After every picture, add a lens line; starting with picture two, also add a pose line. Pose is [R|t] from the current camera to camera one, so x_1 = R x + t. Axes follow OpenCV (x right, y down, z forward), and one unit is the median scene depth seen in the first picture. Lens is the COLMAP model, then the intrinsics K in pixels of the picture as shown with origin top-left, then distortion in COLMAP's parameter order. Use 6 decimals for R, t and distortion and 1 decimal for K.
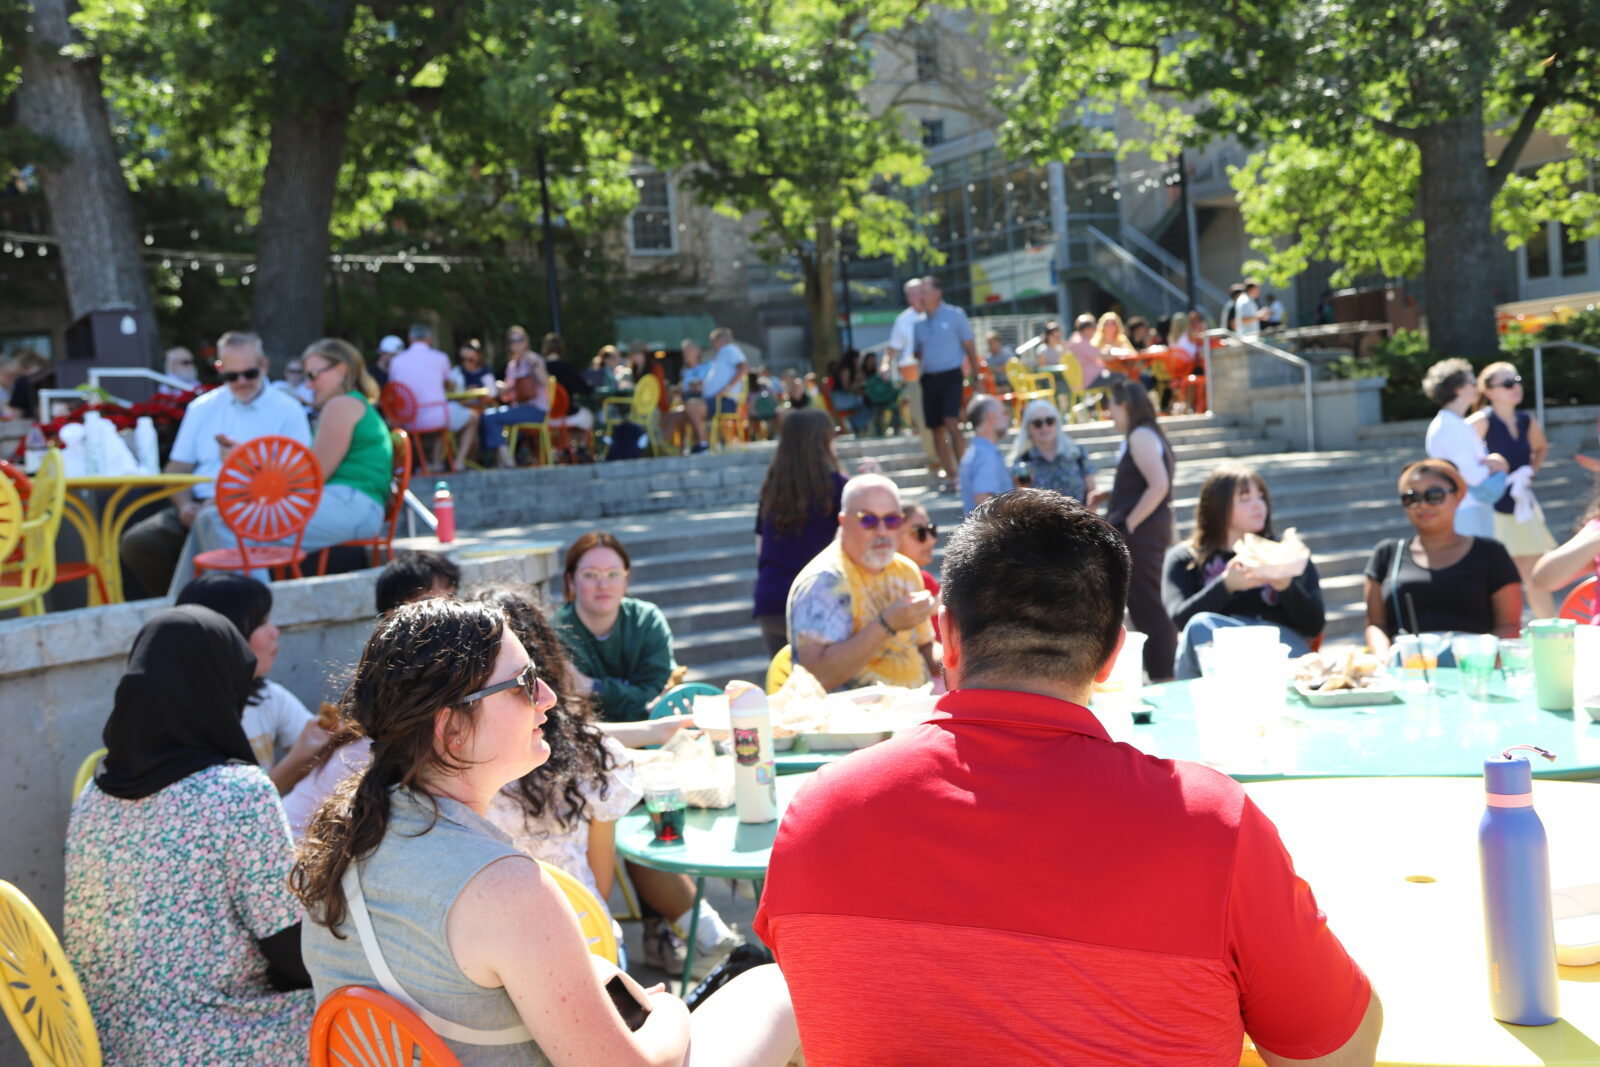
lens RADIAL K [[1842.7, 0, 809.1], [0, 1842.7, 539.4], [0, 0, 1]] dist [0.001382, 0.473614]
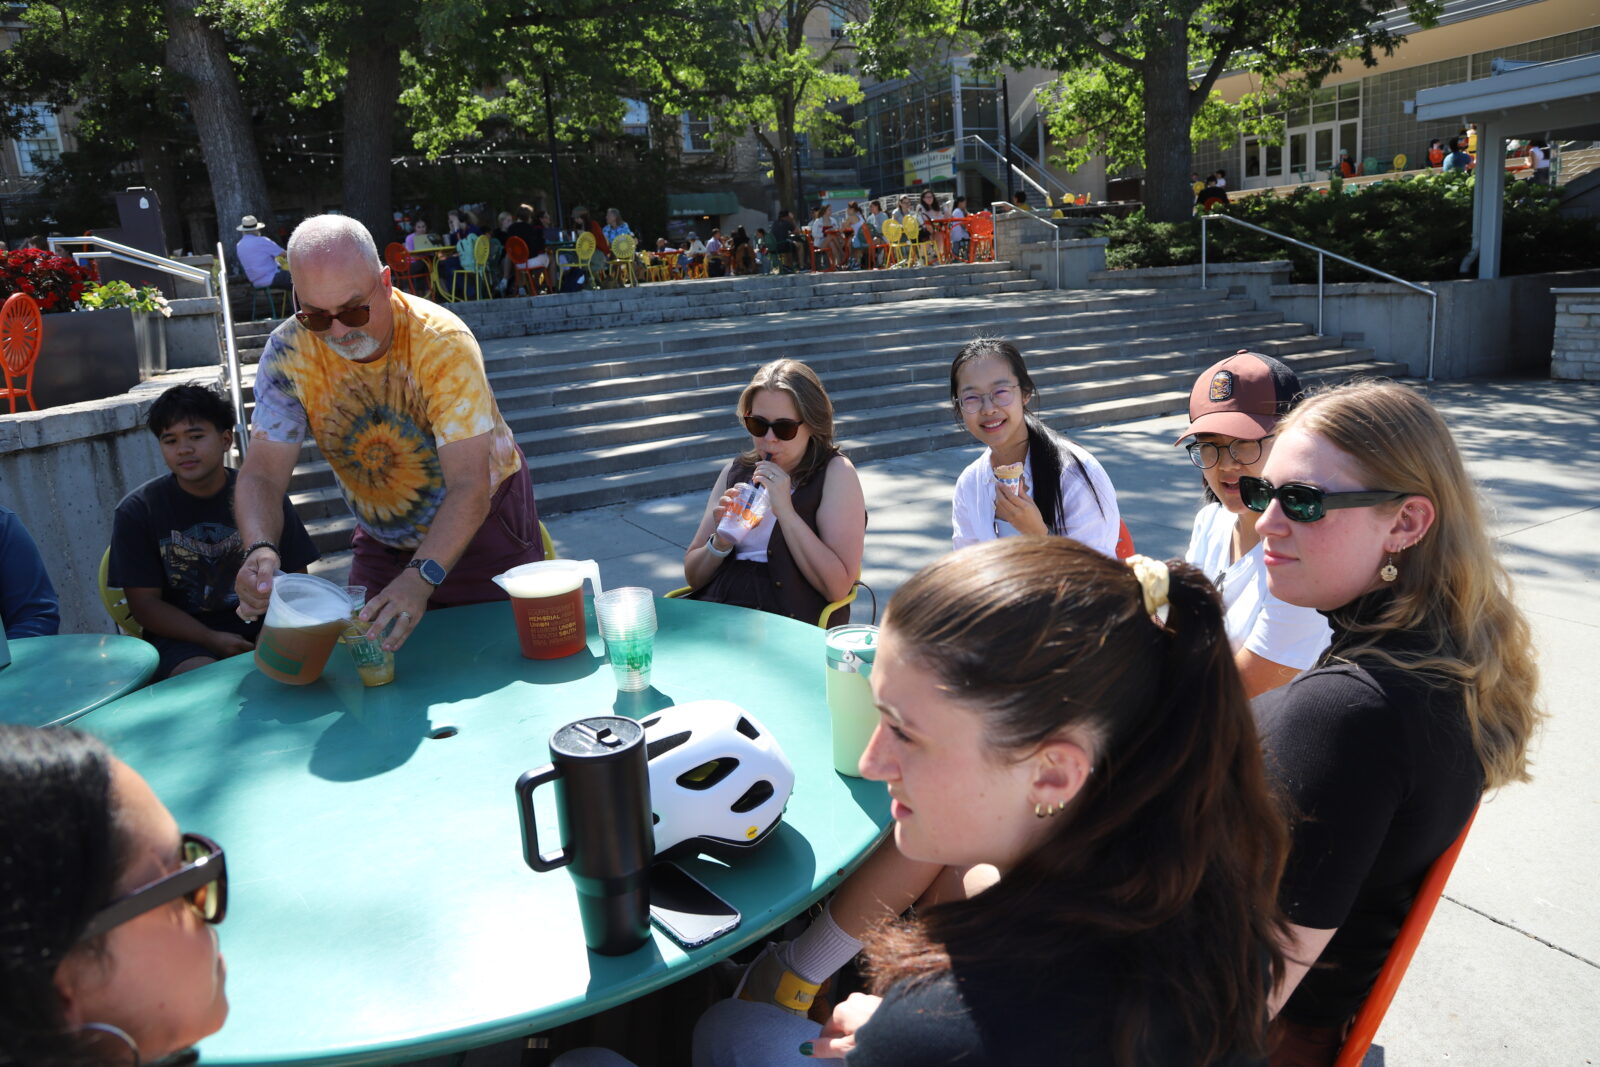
lens RADIAL K [[1086.2, 0, 793.8], [0, 1086.2, 532.4], [0, 0, 1]] dist [-0.119578, 0.065545]
pose [[0.999257, 0.014473, -0.035710, 0.067487], [-0.007686, 0.983022, 0.183327, -0.009076], [0.037757, -0.182917, 0.982403, 0.102319]]
